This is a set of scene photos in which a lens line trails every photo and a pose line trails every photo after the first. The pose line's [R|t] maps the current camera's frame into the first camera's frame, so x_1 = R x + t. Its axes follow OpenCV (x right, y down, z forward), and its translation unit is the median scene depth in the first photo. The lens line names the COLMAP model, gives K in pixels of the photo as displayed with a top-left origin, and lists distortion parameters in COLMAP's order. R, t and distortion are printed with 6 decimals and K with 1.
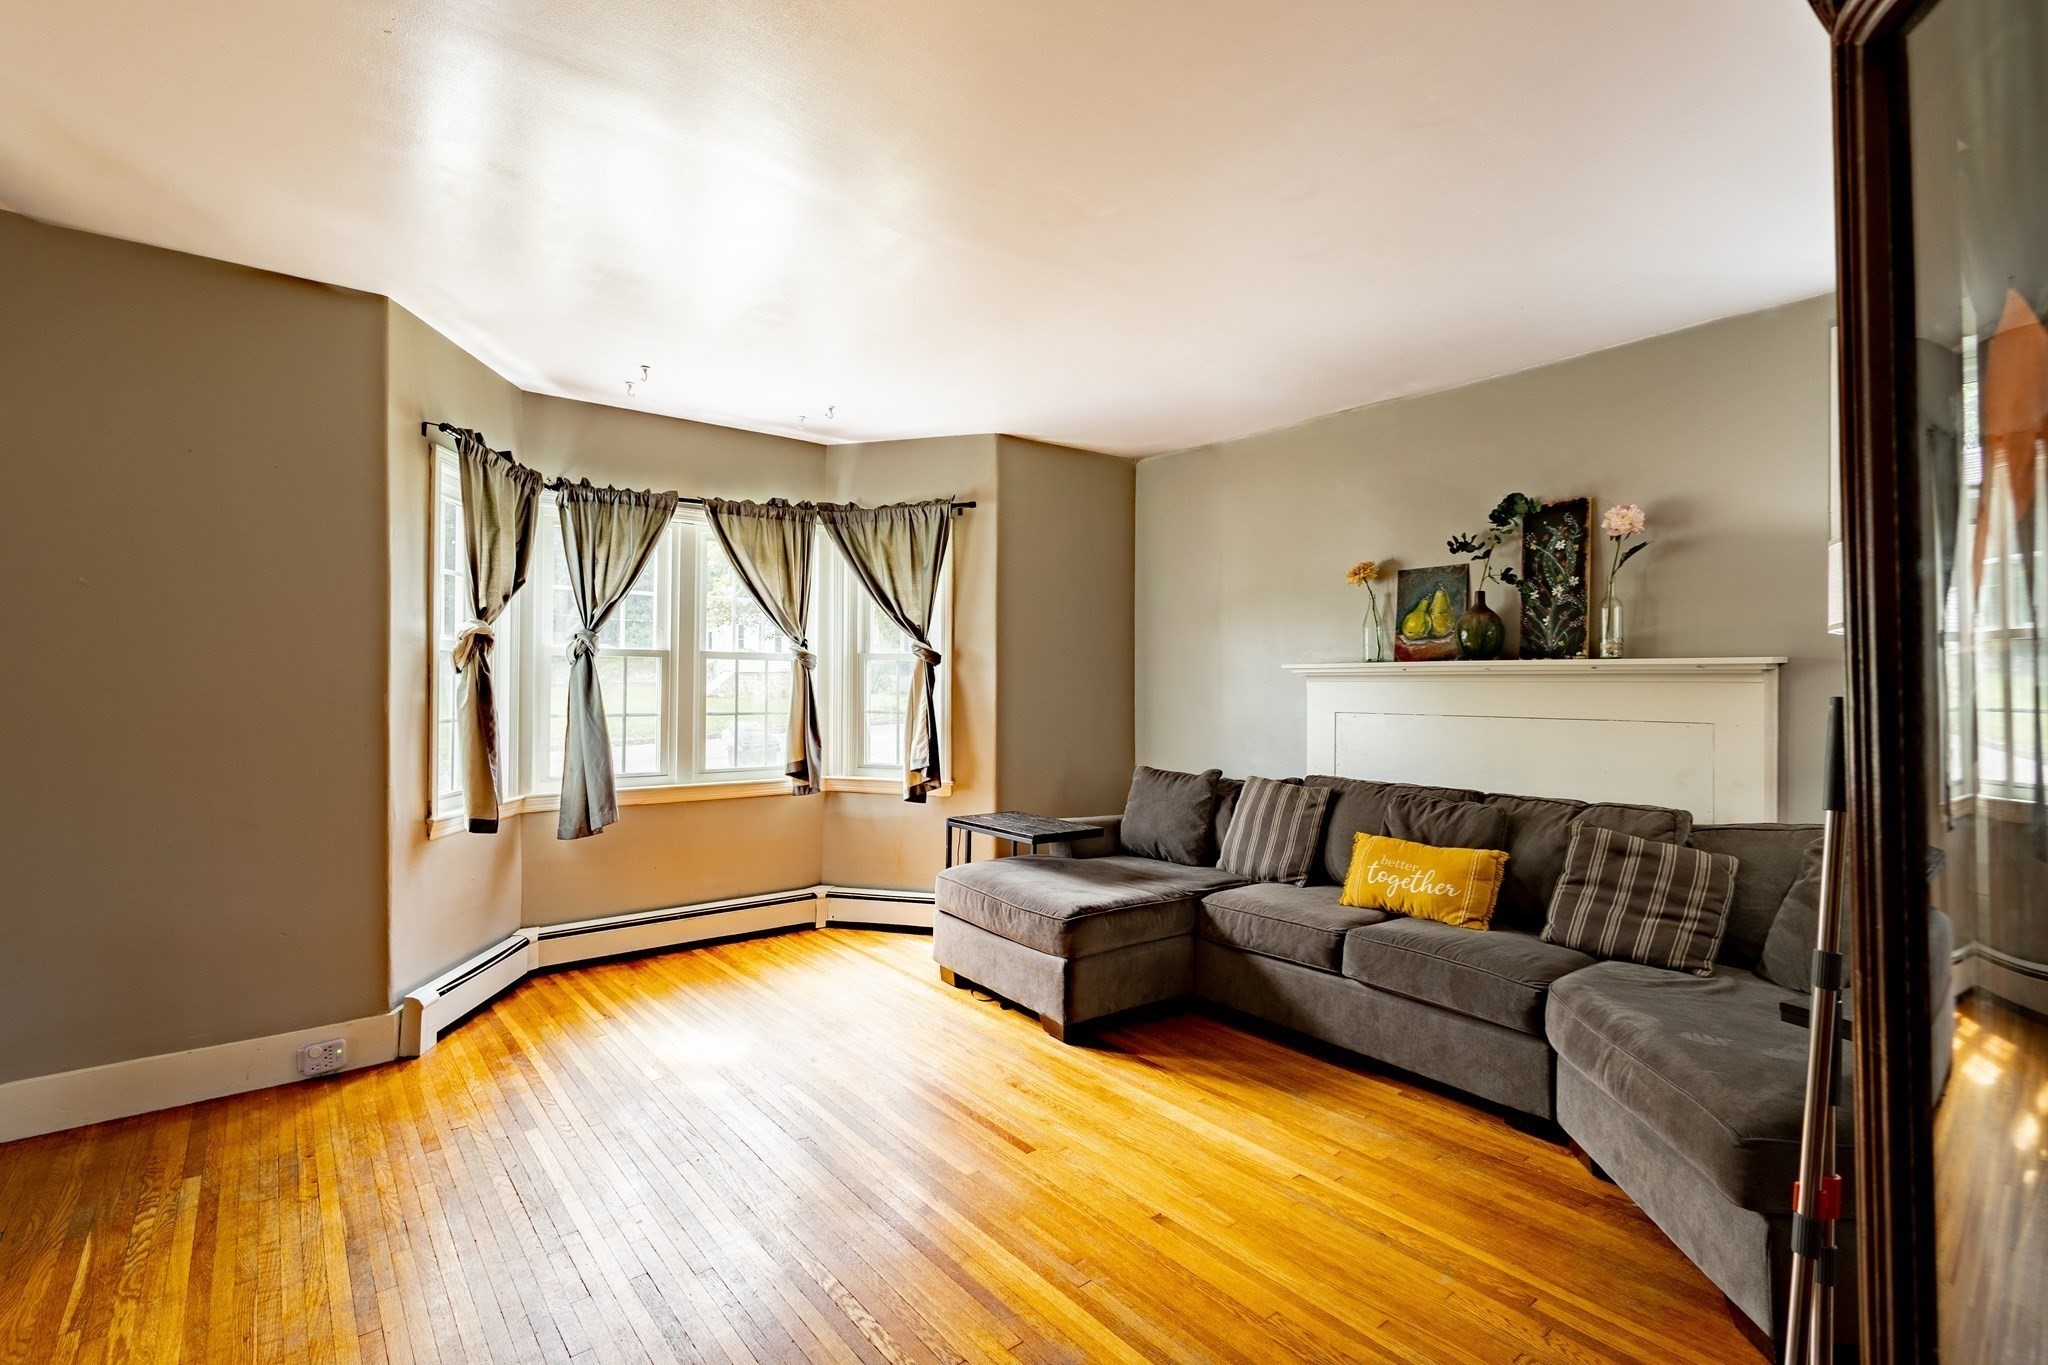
lens RADIAL K [[932.6, 0, 1018.1], [0, 932.6, 678.6], [0, 0, 1]] dist [0.002126, 0.000067]
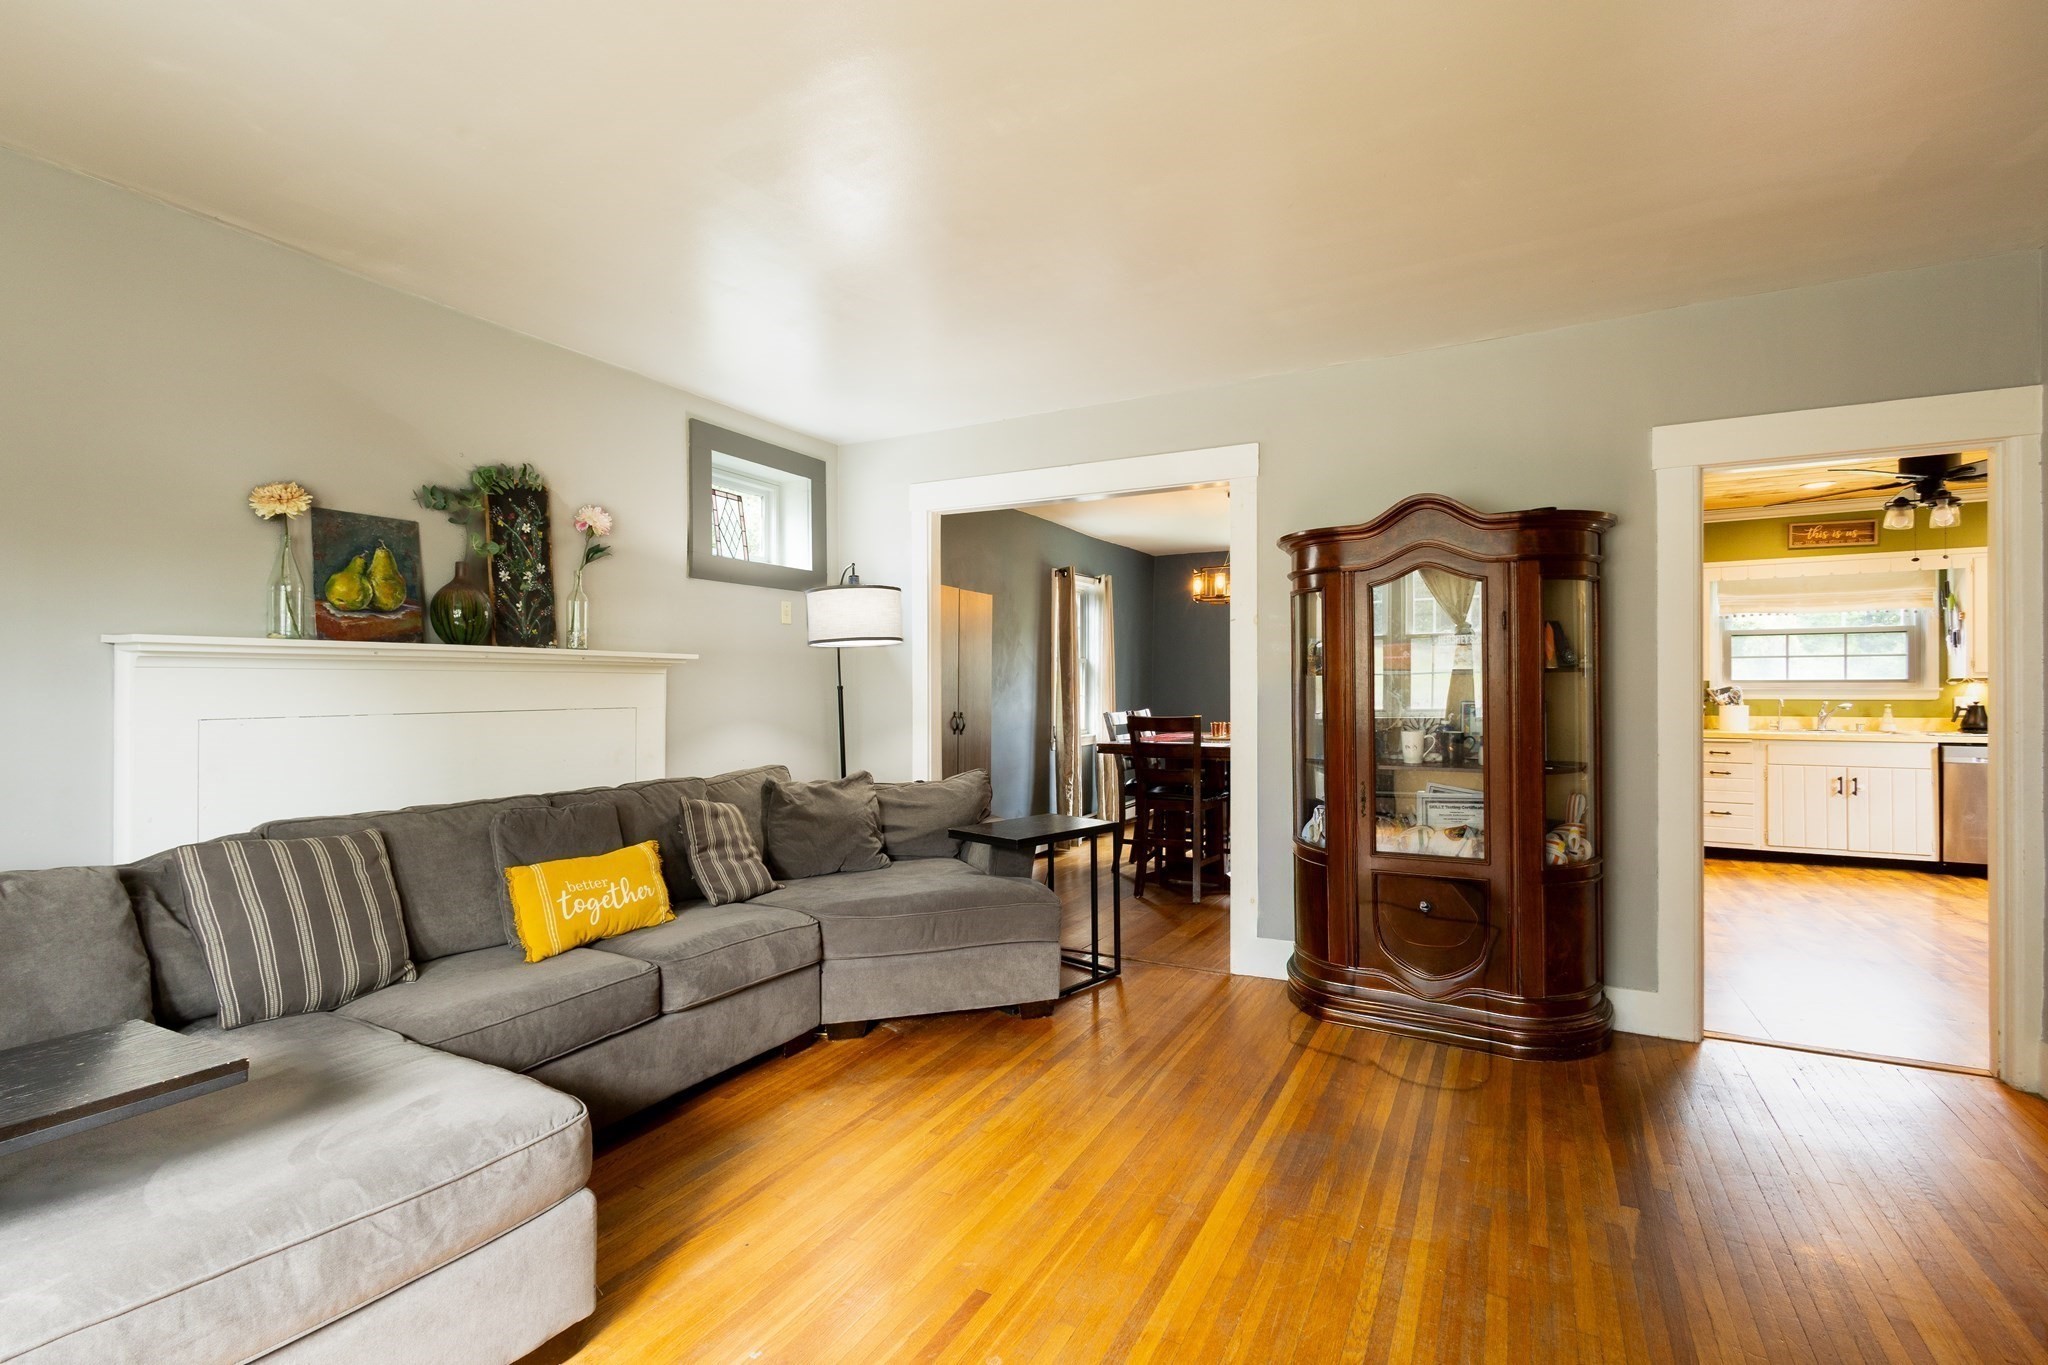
lens RADIAL K [[932.6, 0, 1015.8], [0, 932.6, 680.9], [0, 0, 1]] dist [0.002126, 0.000067]
pose [[-0.390720, -0.000401, 0.920510, -0.493269], [-0.005358, 0.999984, -0.001839, 0.012109], [-0.920494, -0.005651, -0.390716, 0.915385]]
